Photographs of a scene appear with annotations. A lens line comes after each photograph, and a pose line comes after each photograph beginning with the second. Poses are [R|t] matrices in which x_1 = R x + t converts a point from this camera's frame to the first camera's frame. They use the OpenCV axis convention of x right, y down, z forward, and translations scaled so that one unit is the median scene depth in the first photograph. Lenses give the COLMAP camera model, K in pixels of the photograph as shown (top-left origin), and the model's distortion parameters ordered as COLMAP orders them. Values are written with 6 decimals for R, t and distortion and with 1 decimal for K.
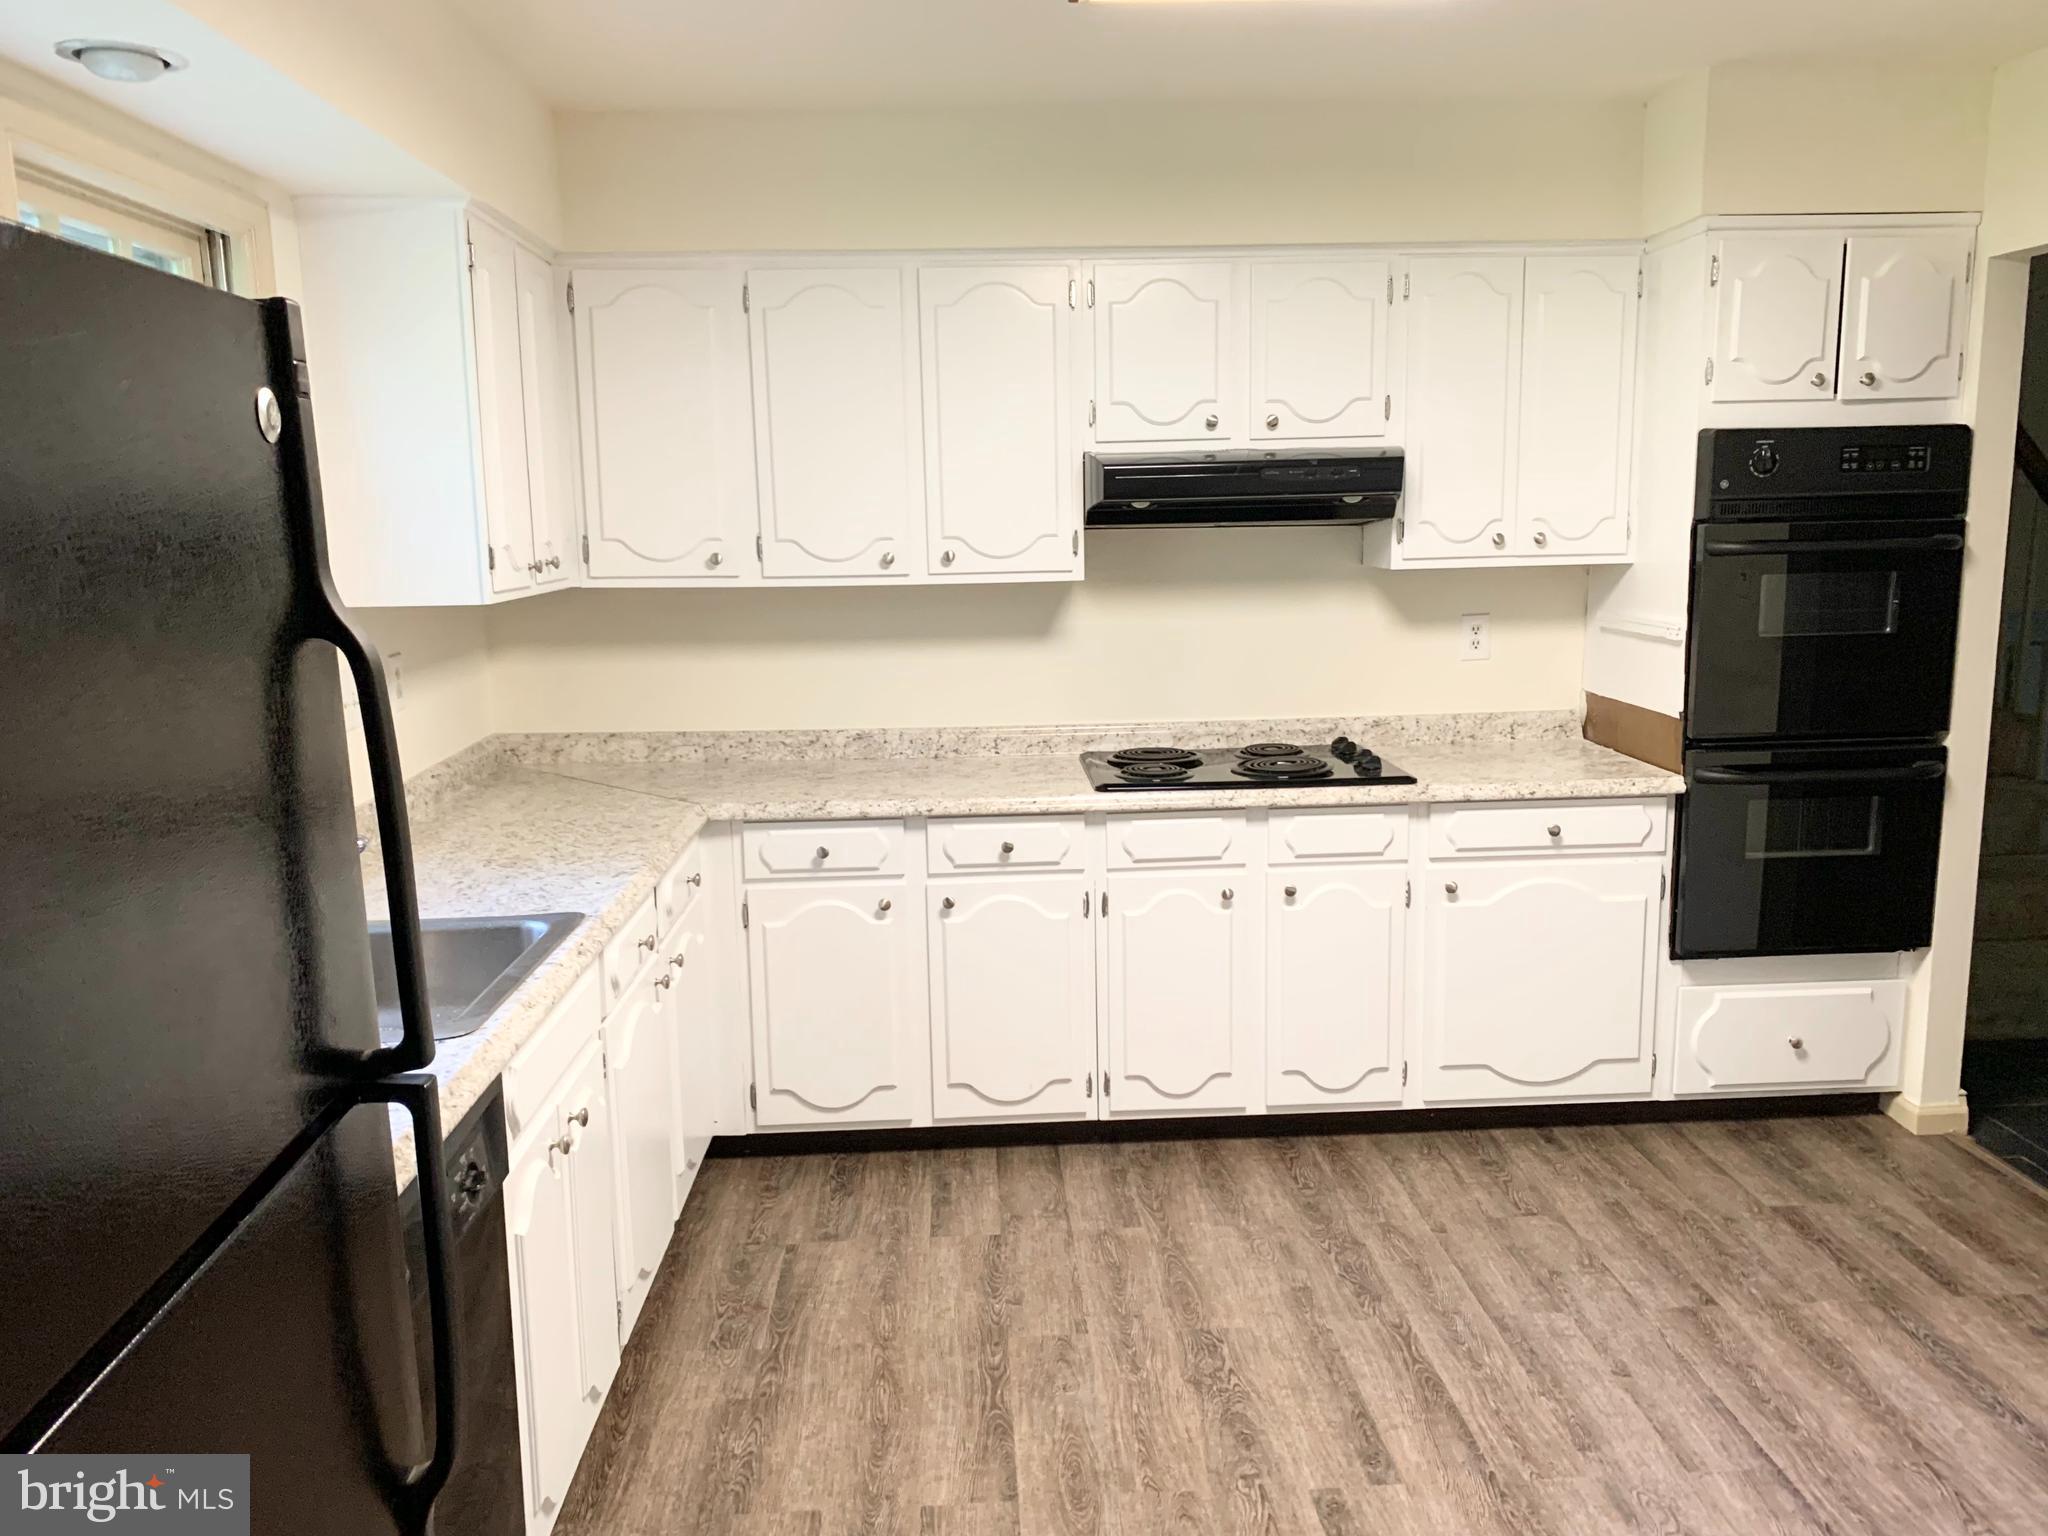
lens RADIAL K [[1564.8, 0, 1020.1], [0, 1564.8, 773.7], [0, 0, 1]] dist [0.006713, -0.020873]
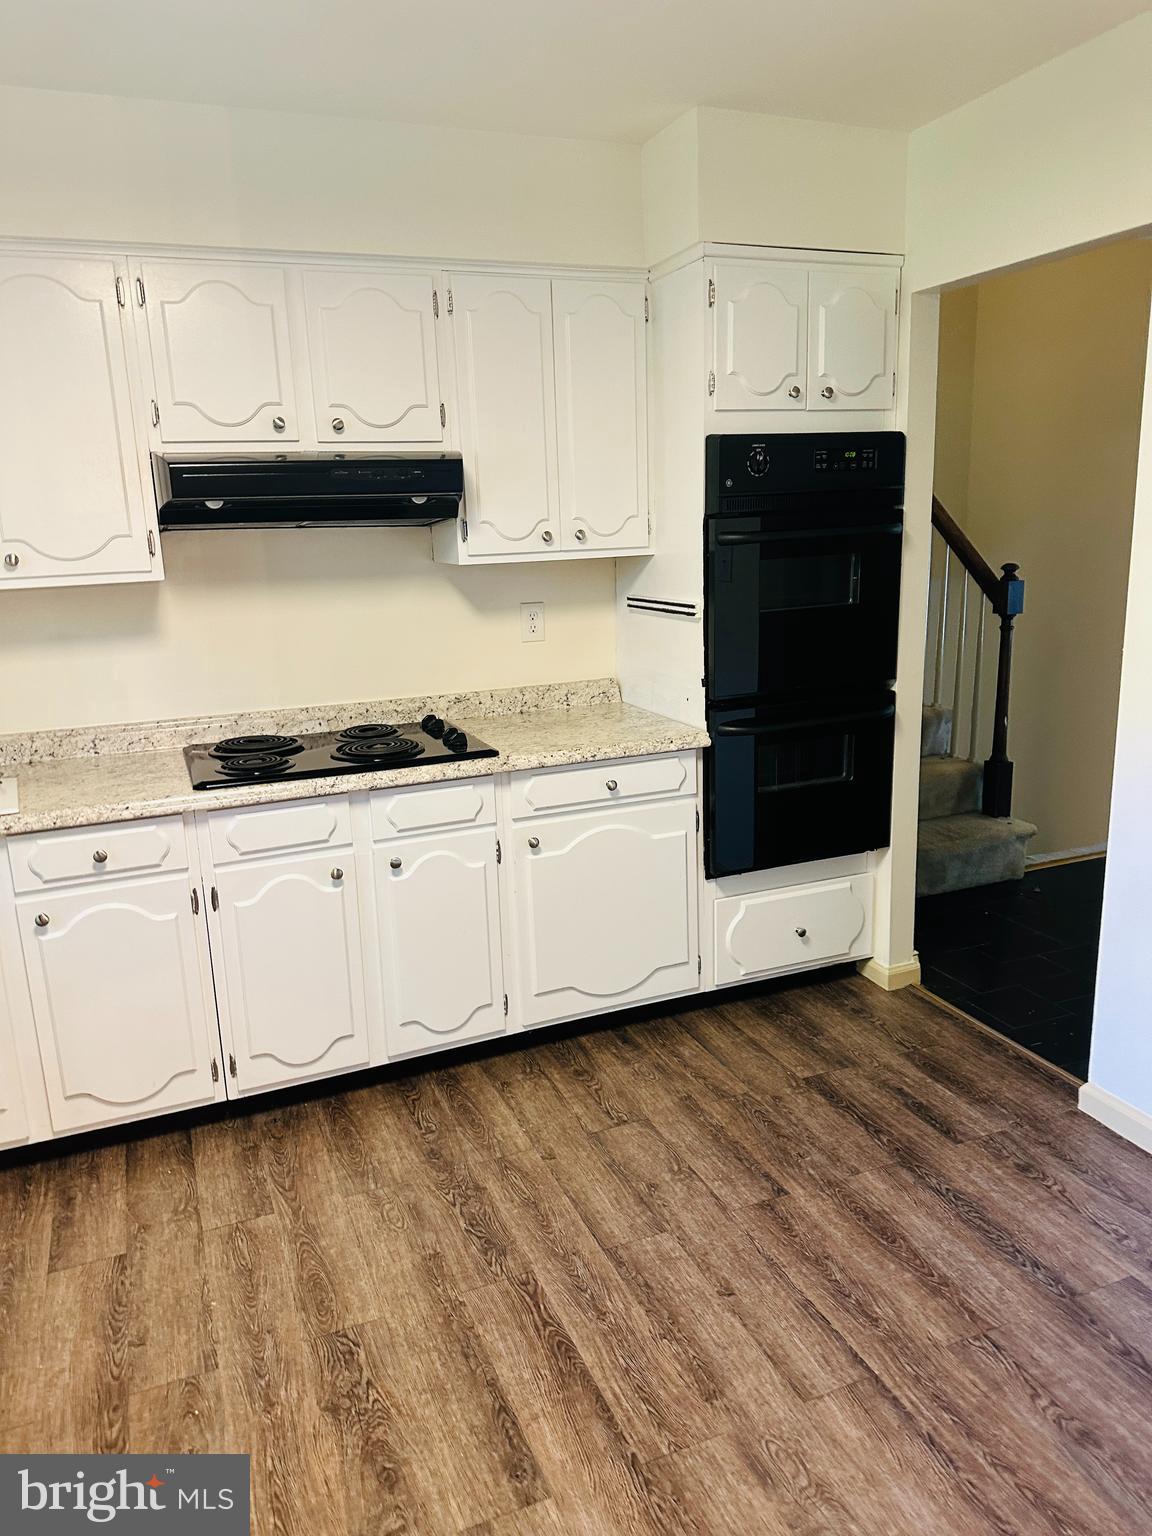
lens RADIAL K [[1090.6, 0, 572.5], [0, 1090.6, 785.2], [0, 0, 1]] dist [0.064669, -0.063656]
pose [[0.942290, -0.092150, 0.321868, 0.051400], [0.072135, 0.994676, 0.073594, -0.027216], [-0.326936, -0.046129, 0.943920, 0.247771]]
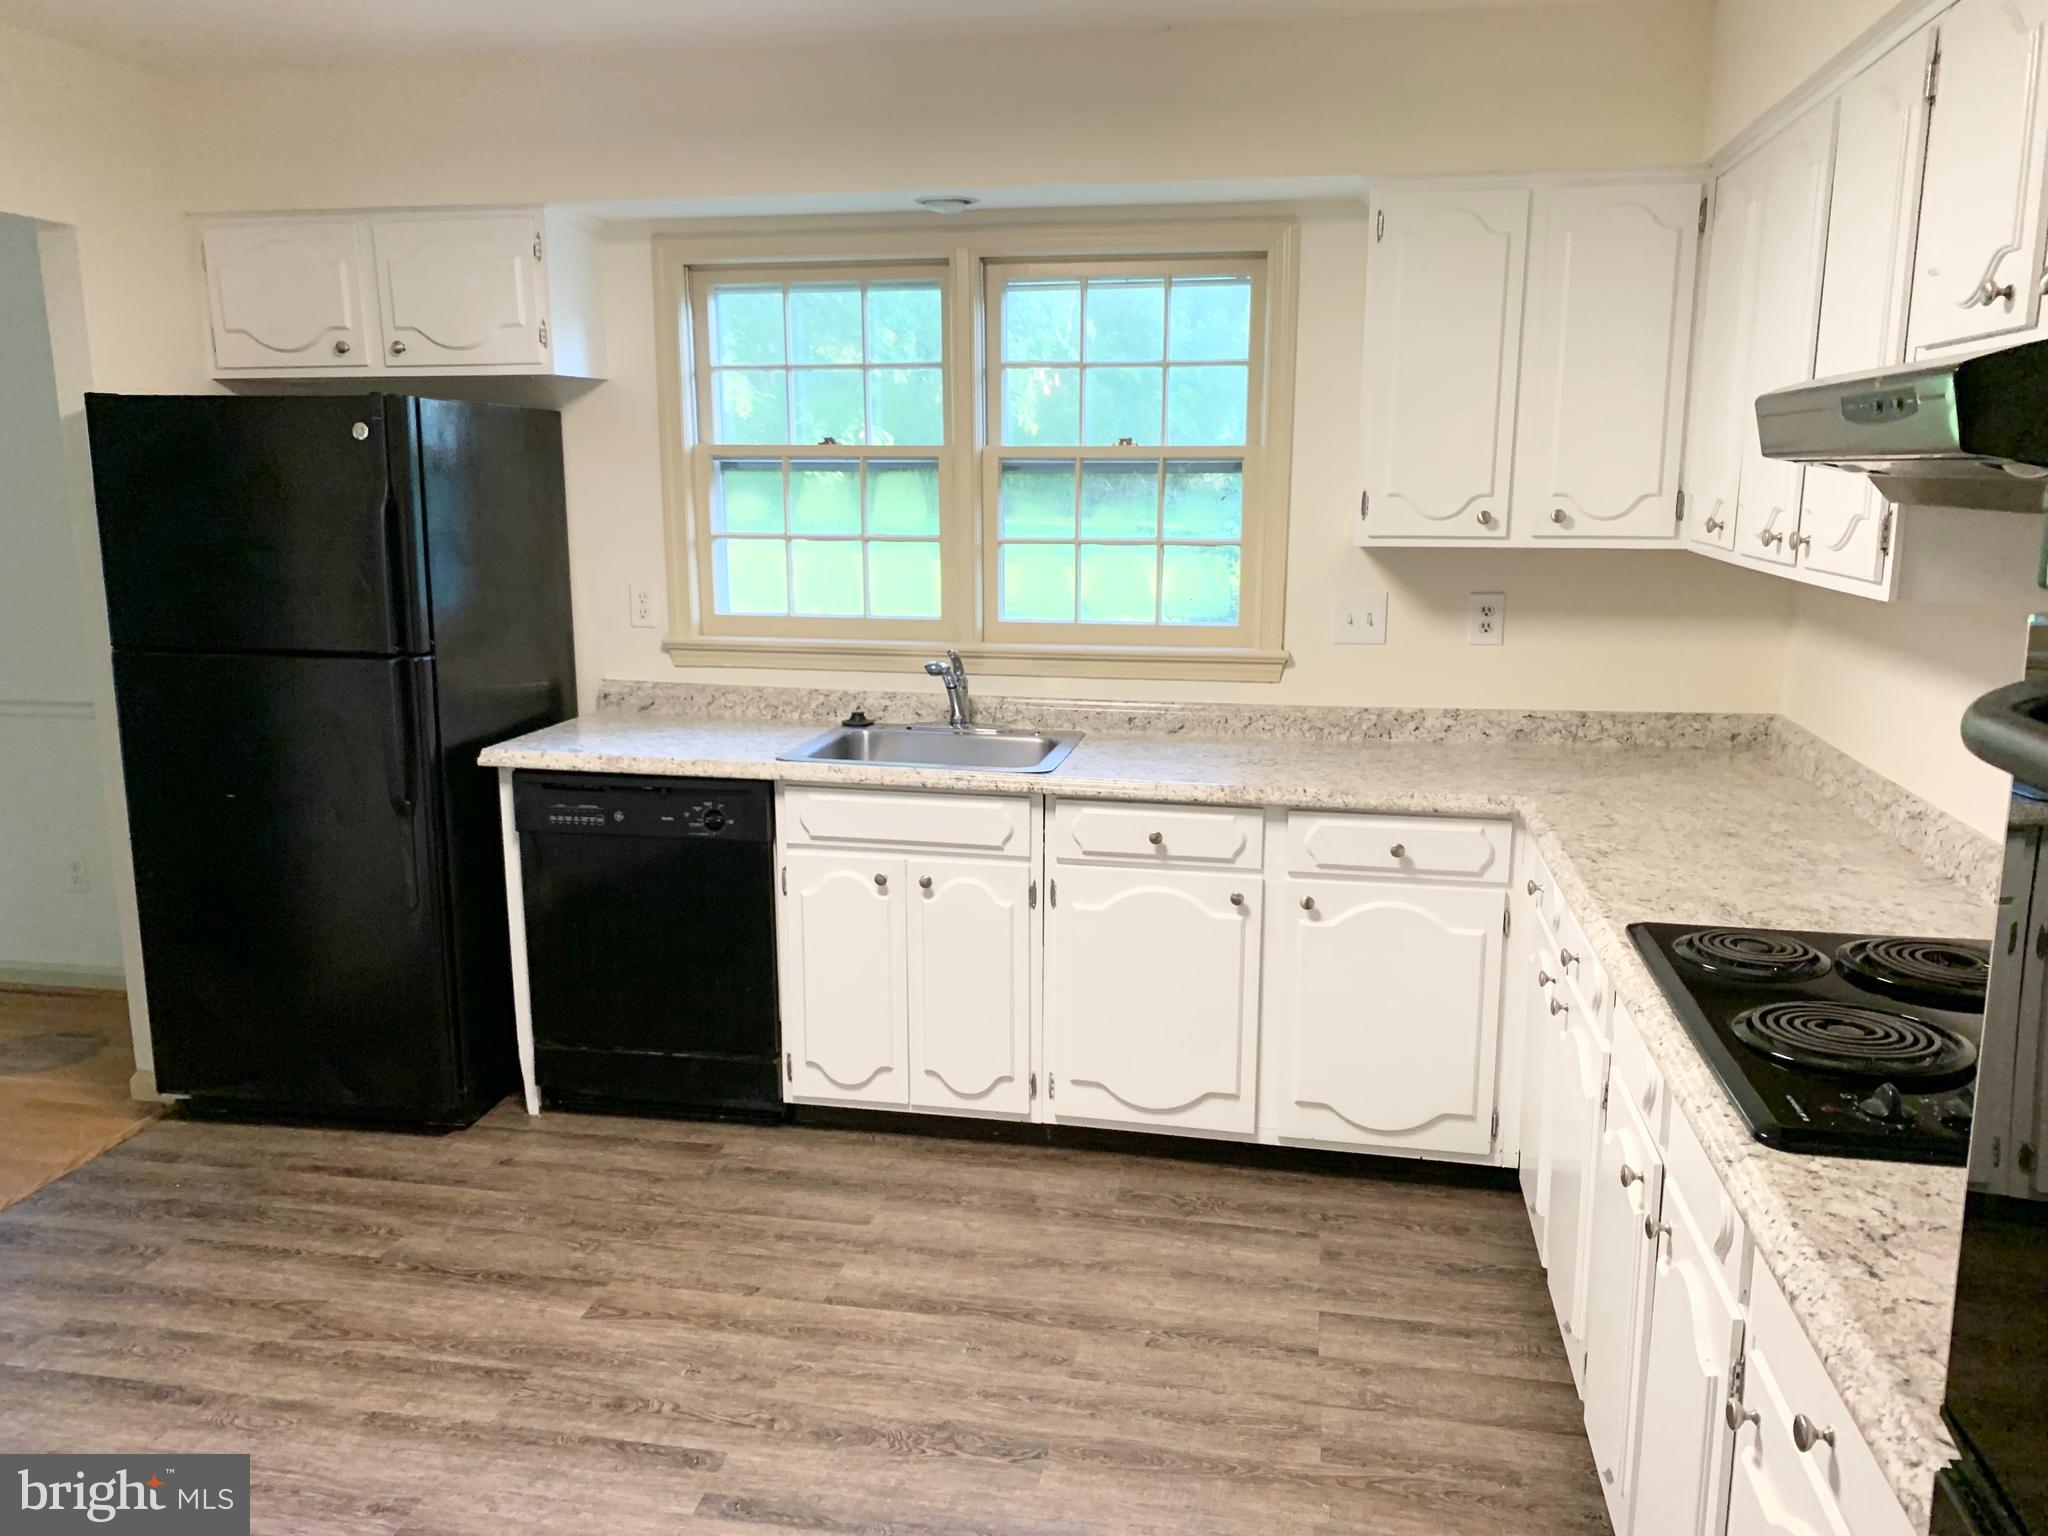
lens RADIAL K [[1564.8, 0, 1022.4], [0, 1564.8, 759.0], [0, 0, 1]] dist [0.006713, -0.020873]
pose [[-0.225230, 0.206495, -0.952172, 0.688157], [-0.166739, 0.954696, 0.246483, -0.167819], [0.959932, 0.214280, -0.180595, 0.867938]]
